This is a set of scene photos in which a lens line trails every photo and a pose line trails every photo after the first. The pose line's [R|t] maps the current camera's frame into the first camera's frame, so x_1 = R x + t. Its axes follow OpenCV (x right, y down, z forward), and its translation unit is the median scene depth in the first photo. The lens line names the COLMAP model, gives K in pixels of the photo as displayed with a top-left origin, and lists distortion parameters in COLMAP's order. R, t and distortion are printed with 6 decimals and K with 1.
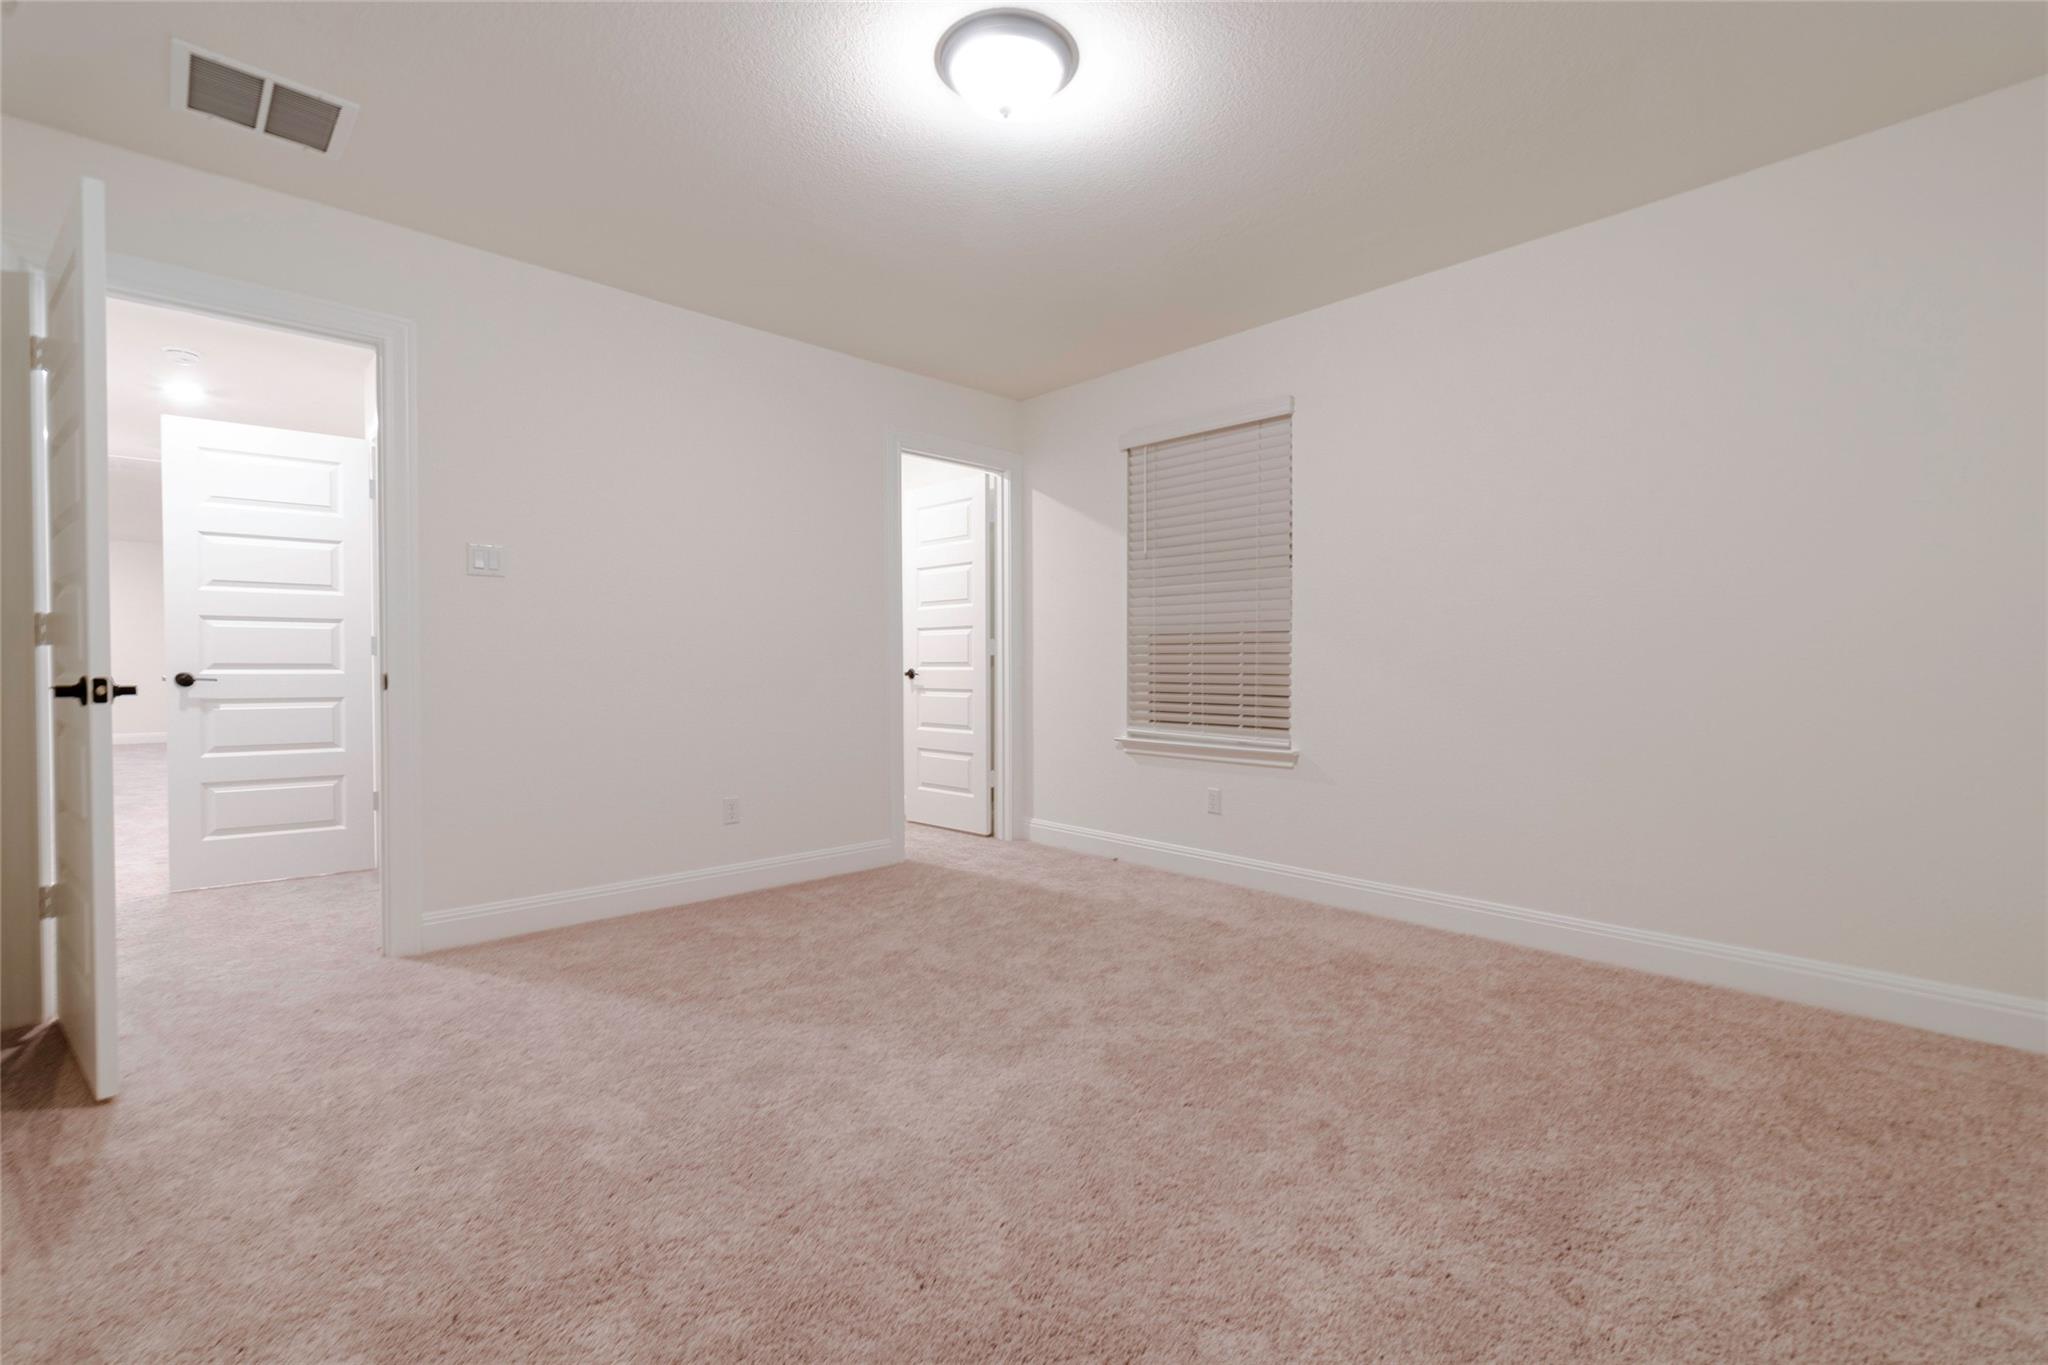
lens RADIAL K [[898.6, 0, 1017.8], [0, 898.6, 678.7], [0, 0, 1]] dist [-0.004386, 0.003754]
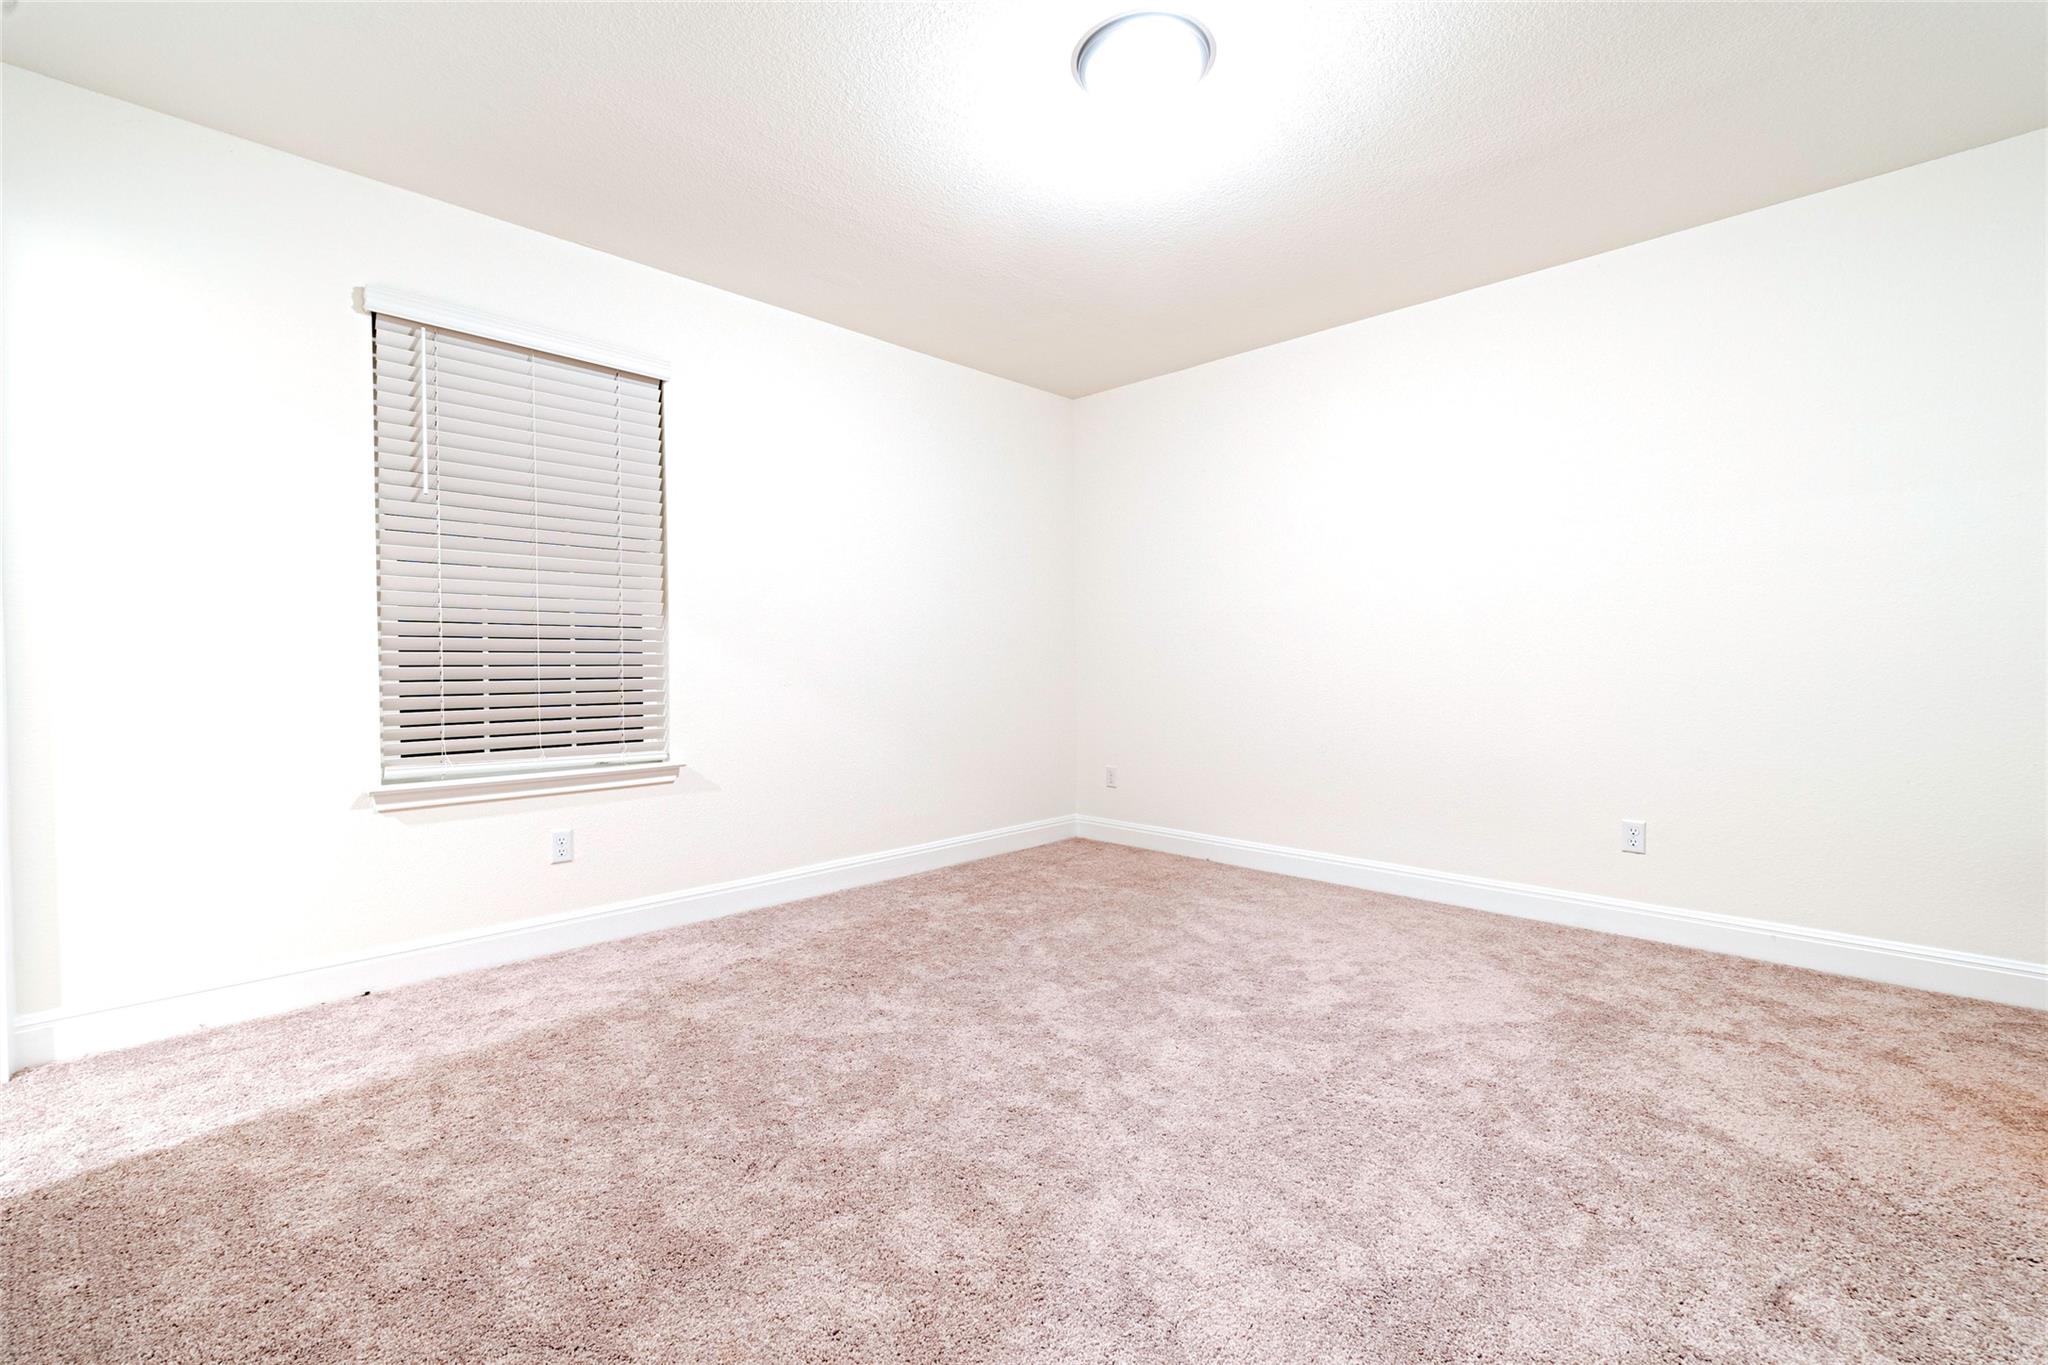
lens RADIAL K [[898.6, 0, 1019.7], [0, 898.6, 666.4], [0, 0, 1]] dist [-0.004386, 0.003754]
pose [[-0.057248, 0.001557, 0.998359, -0.572857], [0.026566, 0.999647, -0.000036, -0.004682], [-0.998006, 0.026520, -0.057269, 0.679705]]
